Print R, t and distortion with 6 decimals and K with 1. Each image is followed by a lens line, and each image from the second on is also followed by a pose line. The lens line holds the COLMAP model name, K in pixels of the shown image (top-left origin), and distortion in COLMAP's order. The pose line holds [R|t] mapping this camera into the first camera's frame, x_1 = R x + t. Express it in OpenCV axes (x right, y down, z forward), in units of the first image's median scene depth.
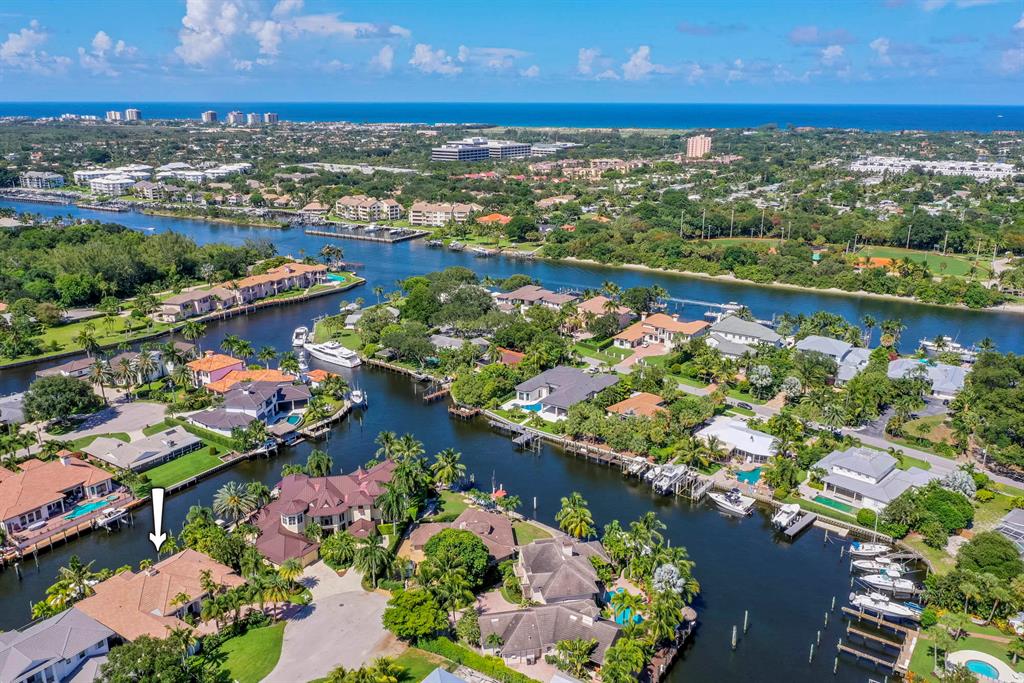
lens RADIAL K [[806.5, 0, 512.3], [0, 806.5, 338.3], [0, 0, 1]] dist [0.005527, -0.015744]
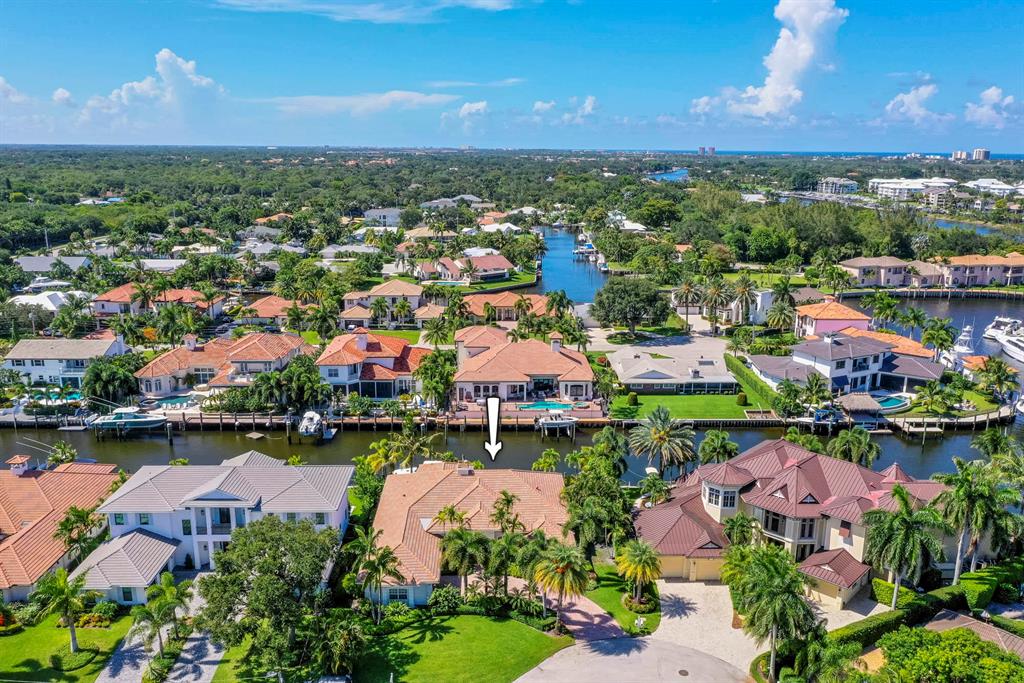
lens RADIAL K [[806.5, 0, 518.3], [0, 806.5, 344.0], [0, 0, 1]] dist [0.005527, -0.015744]
pose [[0.580302, 0.194408, -0.790857, 0.035773], [-0.241275, 0.968535, 0.061045, 0.070771], [0.777840, 0.155389, 0.608949, 0.310660]]
